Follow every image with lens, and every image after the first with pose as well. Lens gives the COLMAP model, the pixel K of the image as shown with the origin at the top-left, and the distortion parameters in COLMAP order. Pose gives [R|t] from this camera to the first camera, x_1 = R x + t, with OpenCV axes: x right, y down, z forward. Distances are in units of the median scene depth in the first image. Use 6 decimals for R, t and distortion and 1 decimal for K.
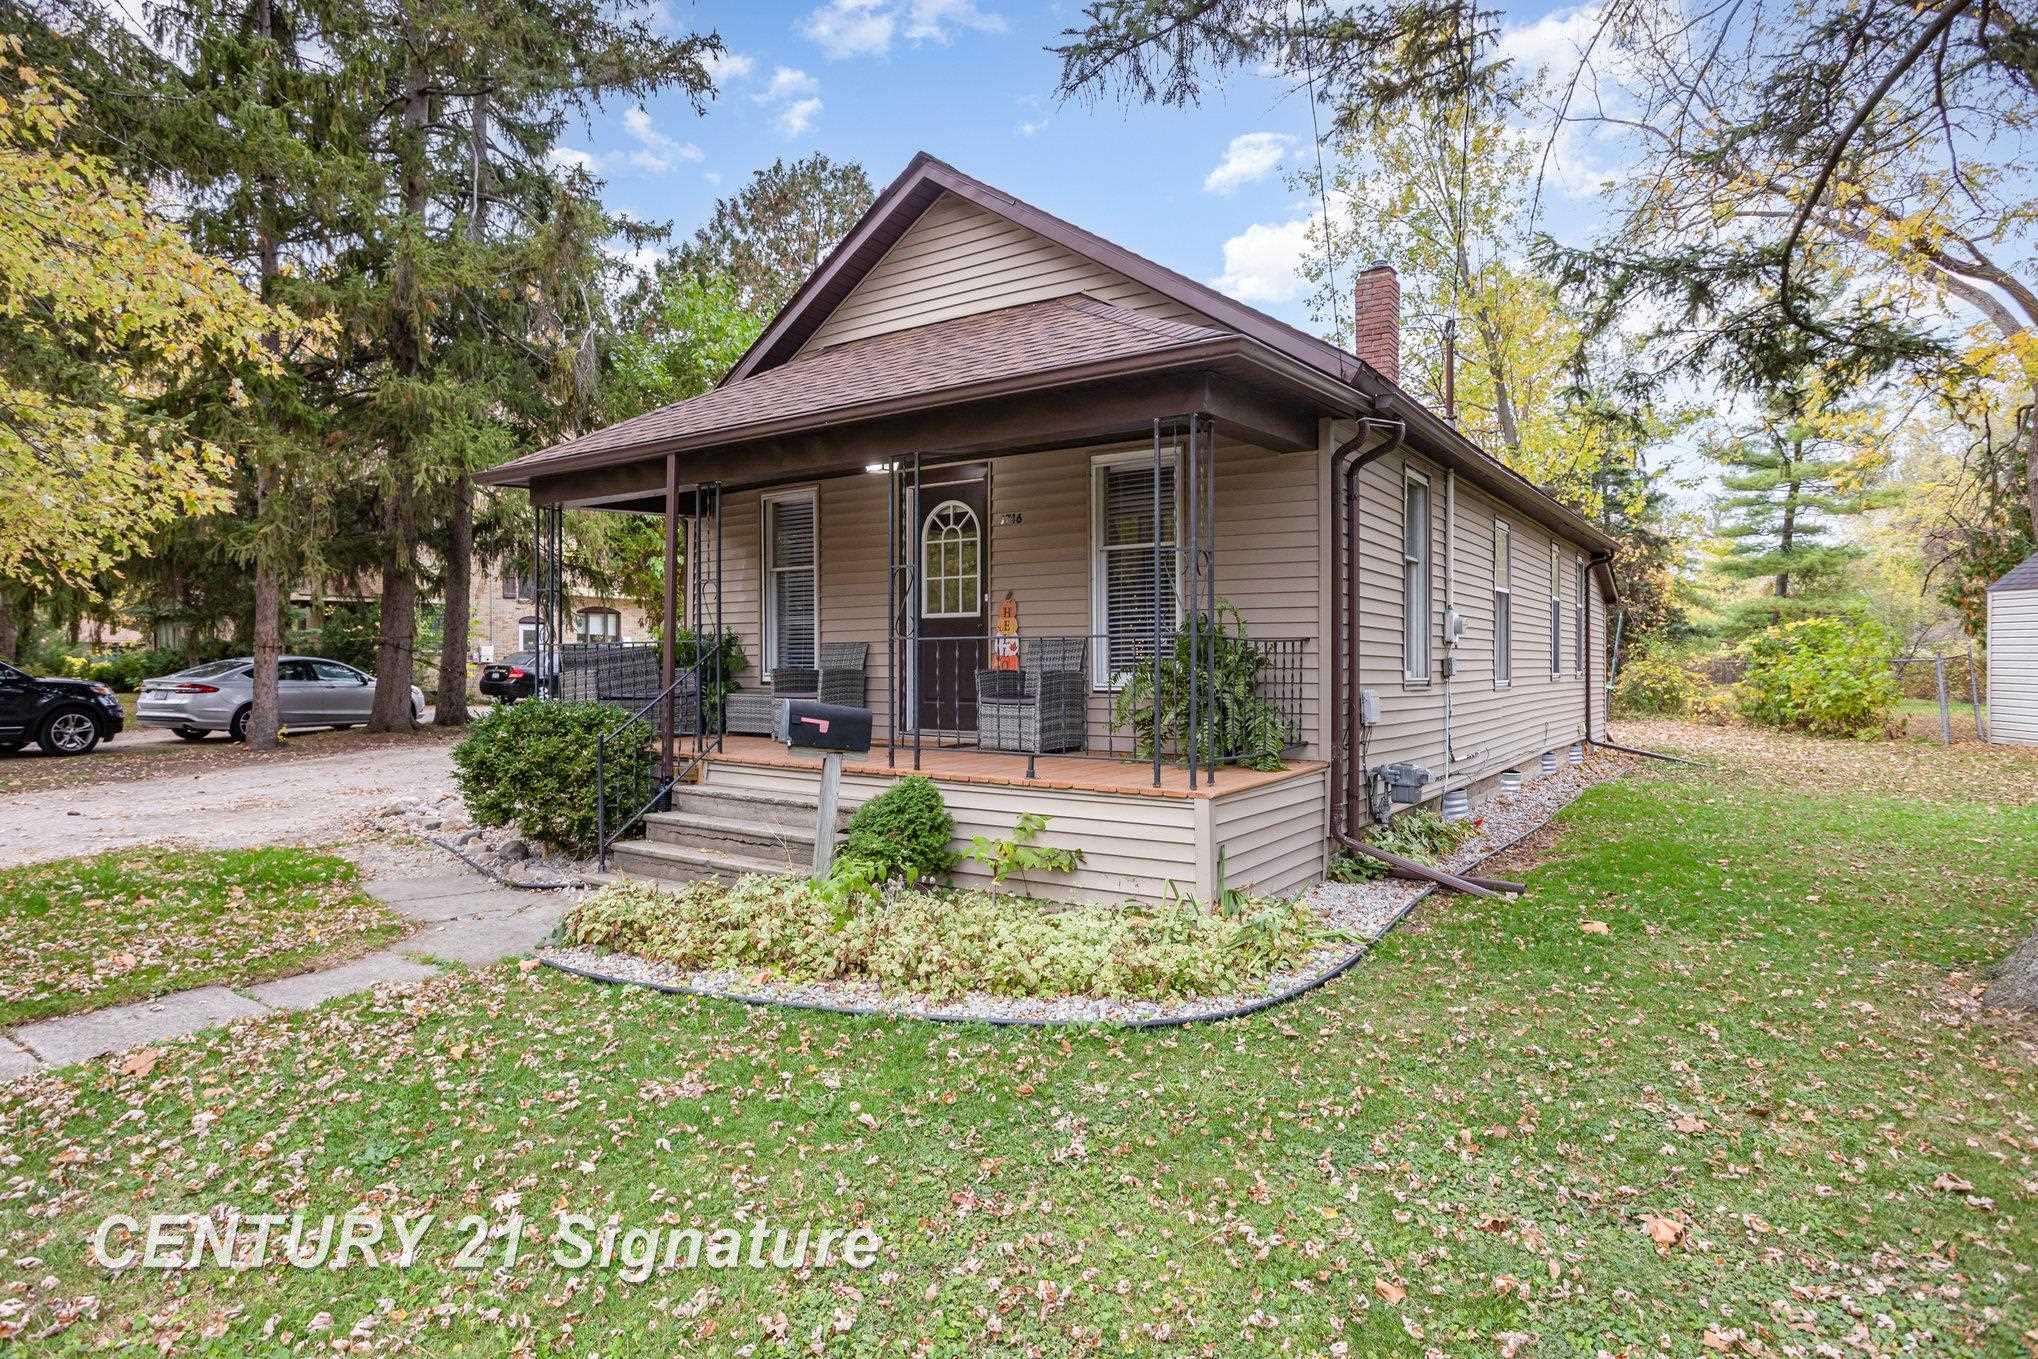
lens RADIAL K [[1109.9, 0, 1019.0], [0, 1109.9, 679.5], [0, 0, 1]] dist [-0.068652, 0.000047]
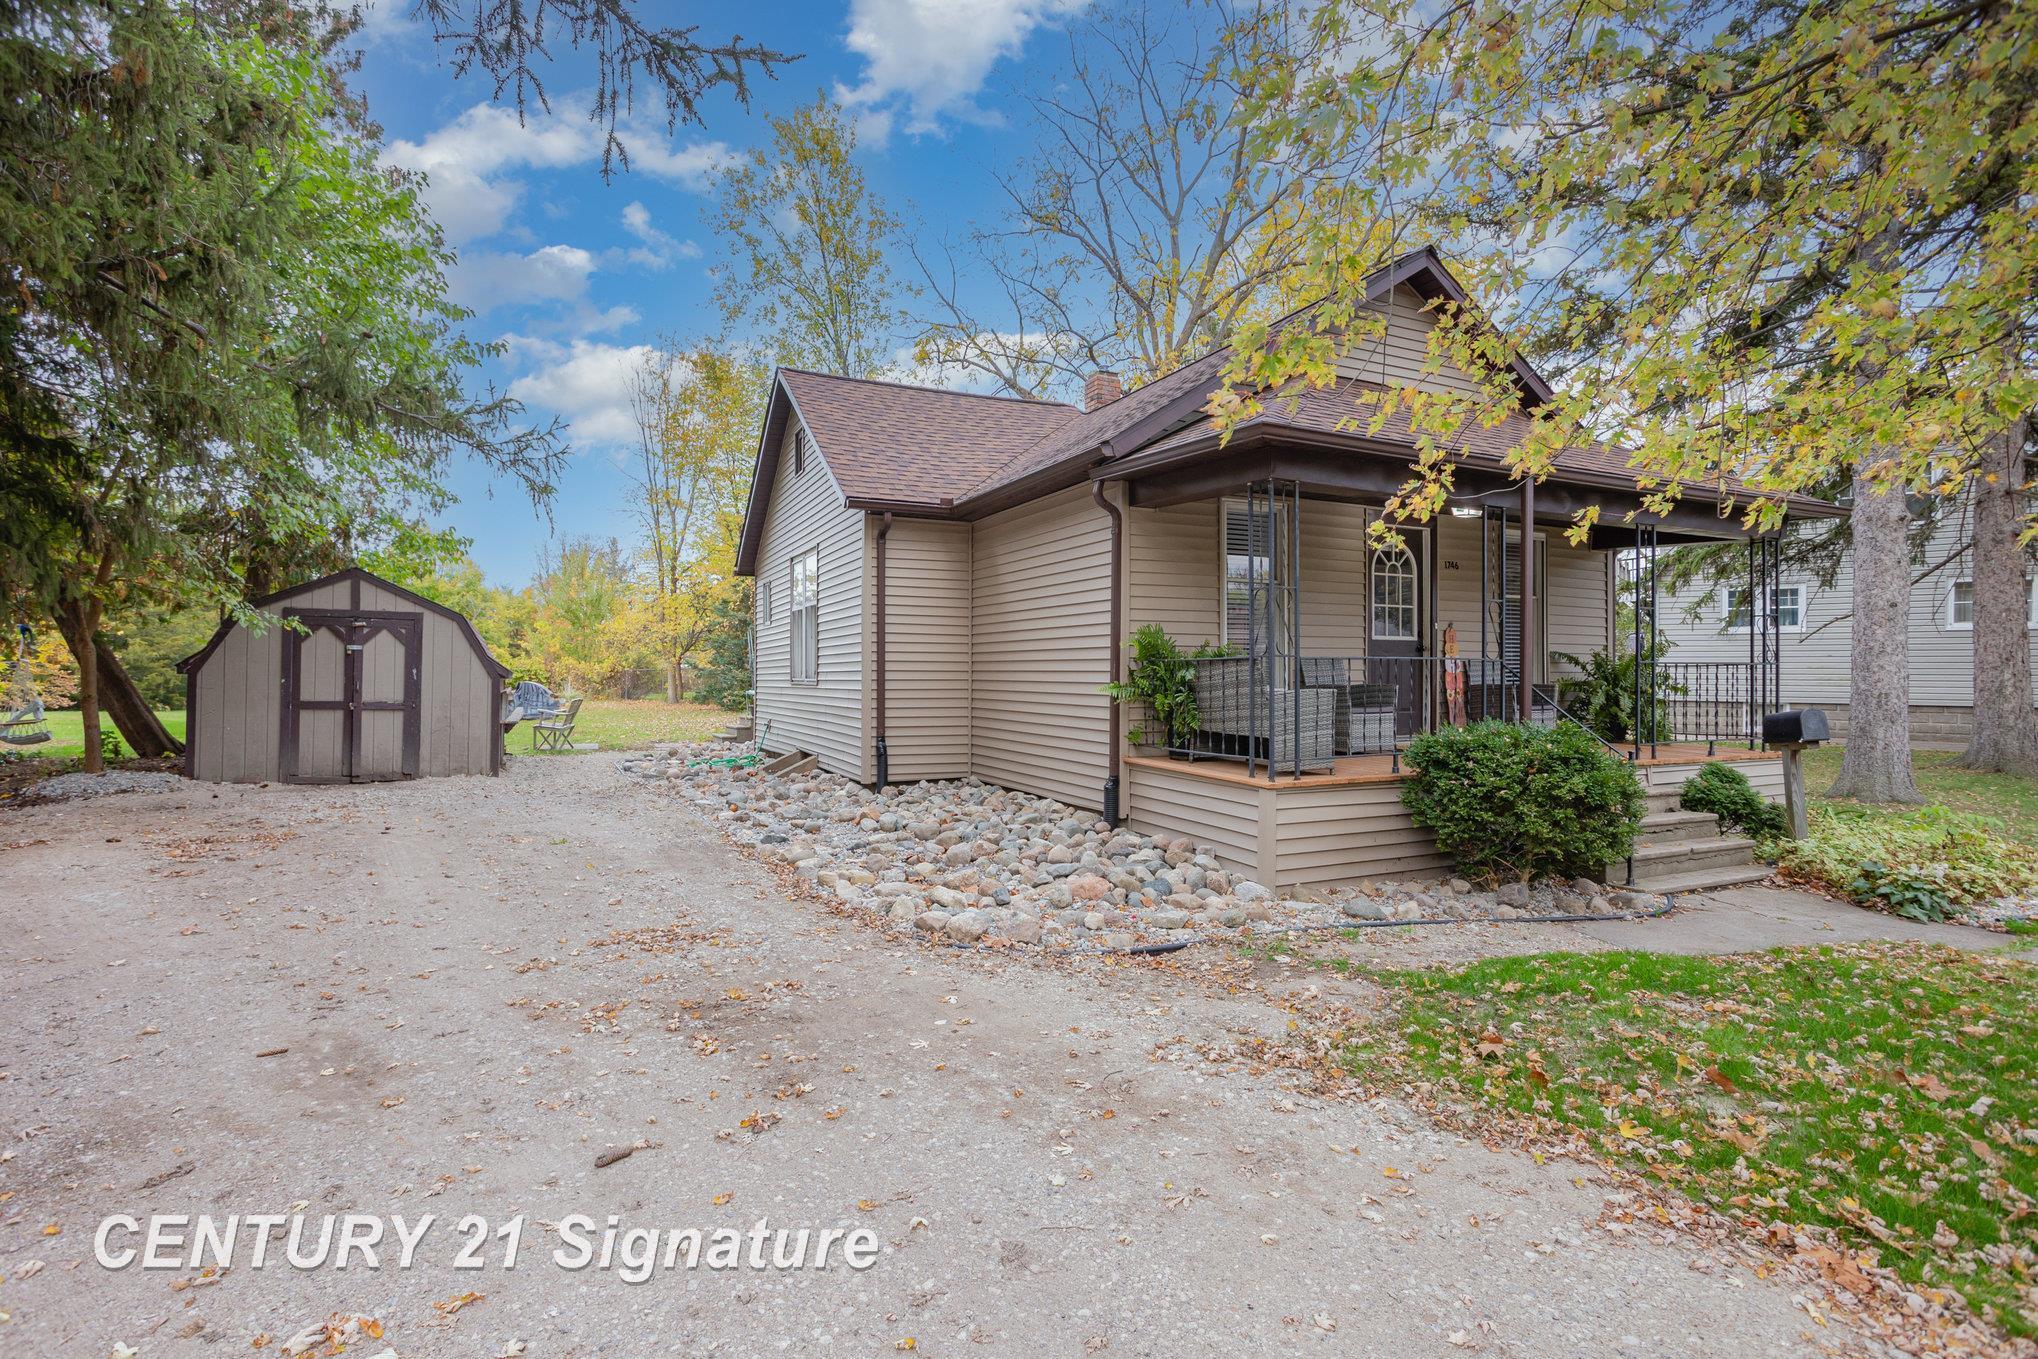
lens RADIAL K [[982.0, 0, 1006.9], [0, 982.0, 666.7], [0, 0, 1]] dist [-0.049606, 0.033034]
pose [[0.507895, 0.003659, 0.861411, -1.206853], [0.009044, 0.999913, -0.009580, -0.021851], [-0.861371, 0.012656, 0.507818, 0.862329]]
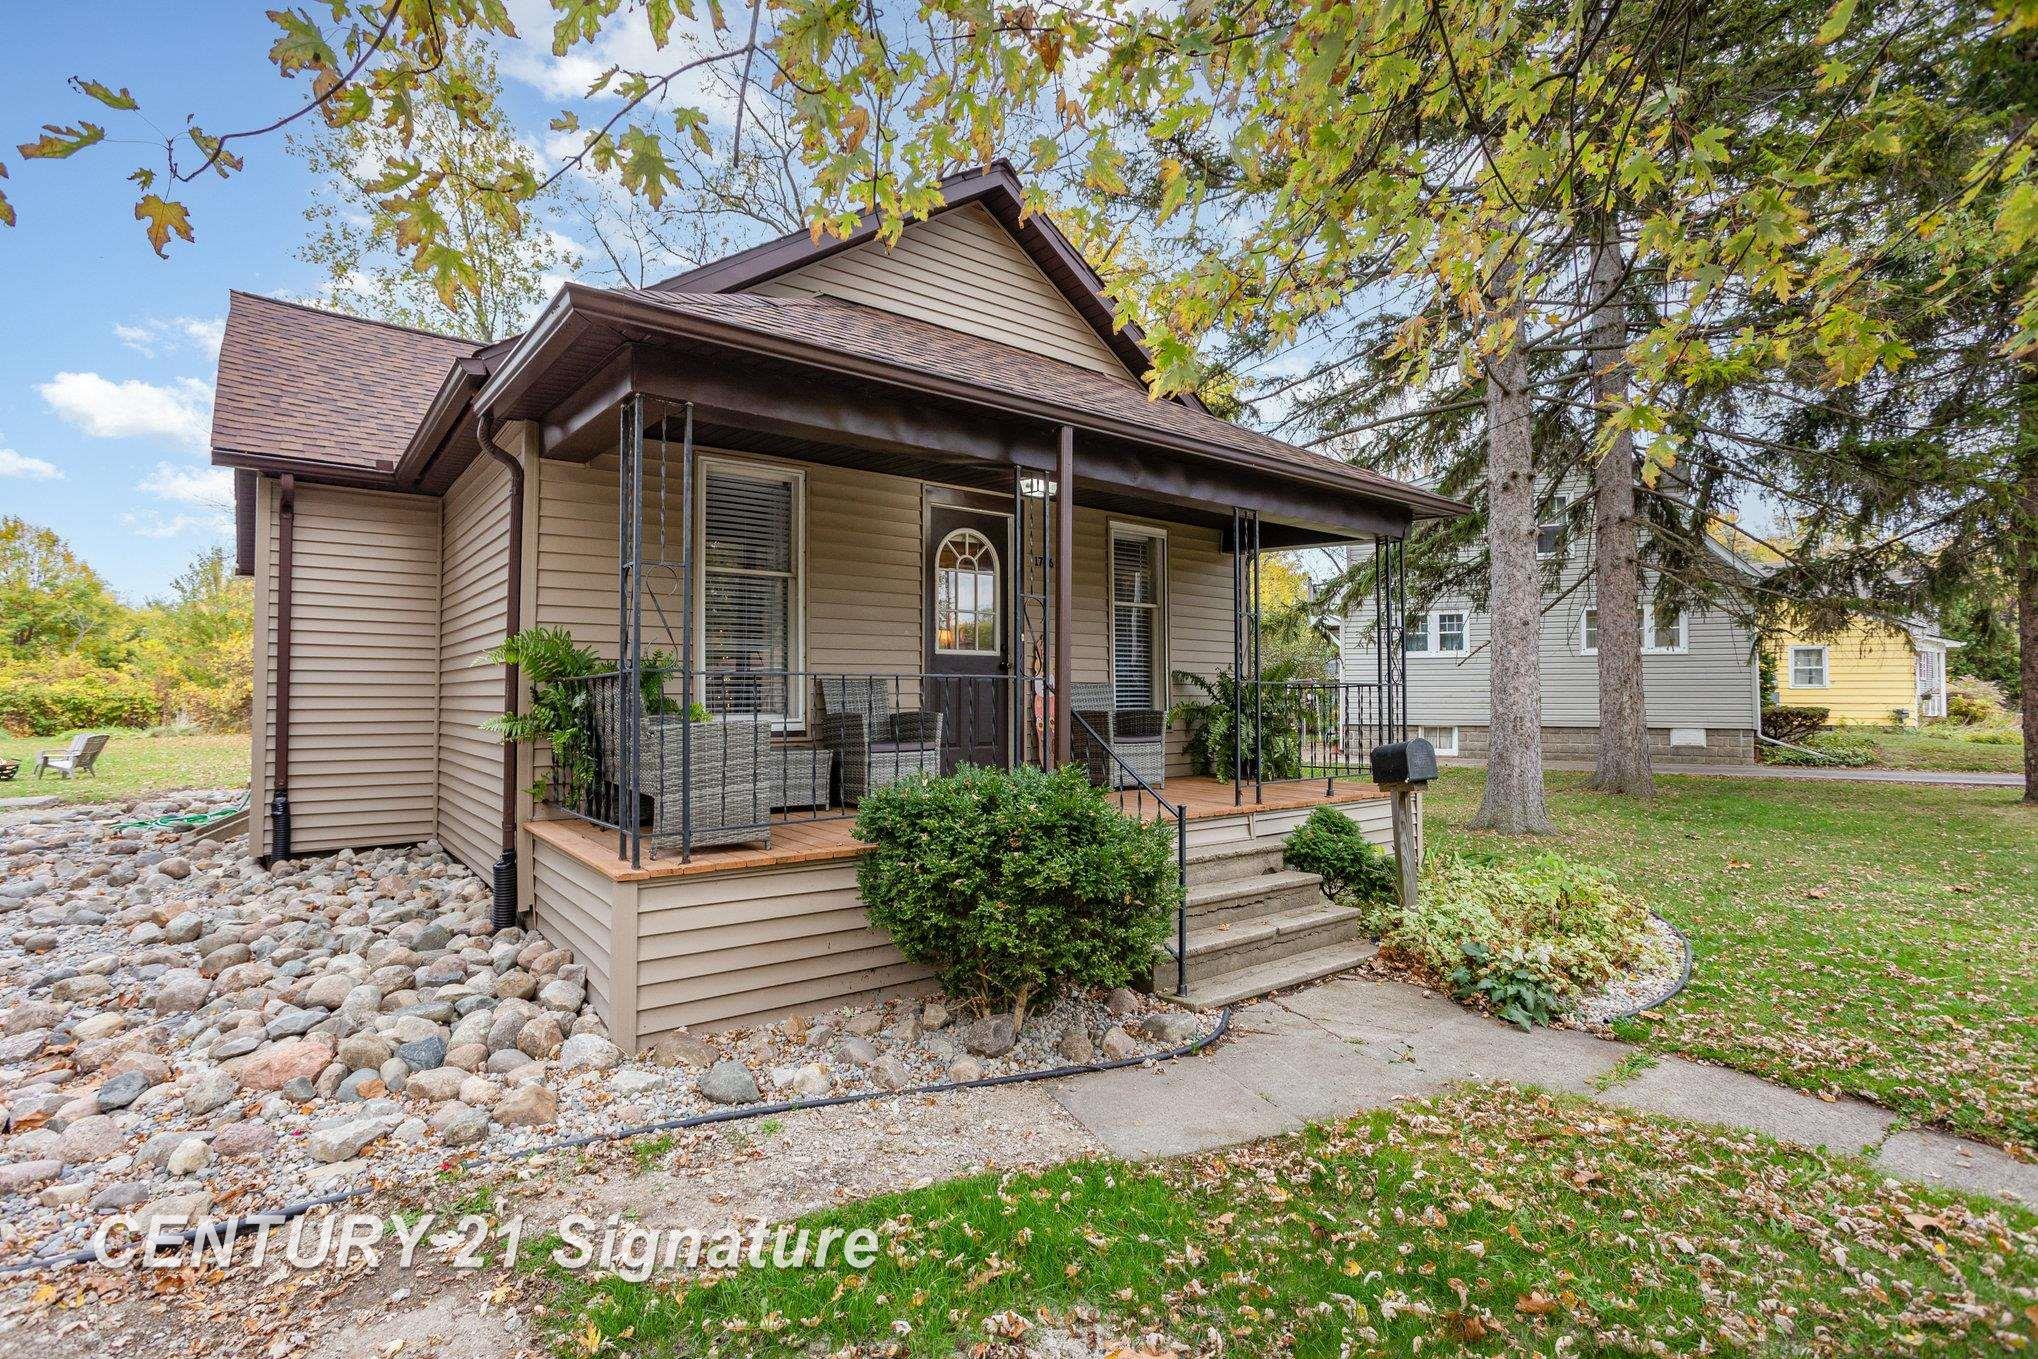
lens RADIAL K [[973.9, 0, 997.6], [0, 973.9, 665.7], [0, 0, 1]] dist [-0.050742, 0.035310]
pose [[0.308871, 0.029291, 0.950653, -0.855695], [0.014152, 0.999273, -0.035387, -0.018518], [-0.950999, 0.024384, 0.308232, 0.756121]]
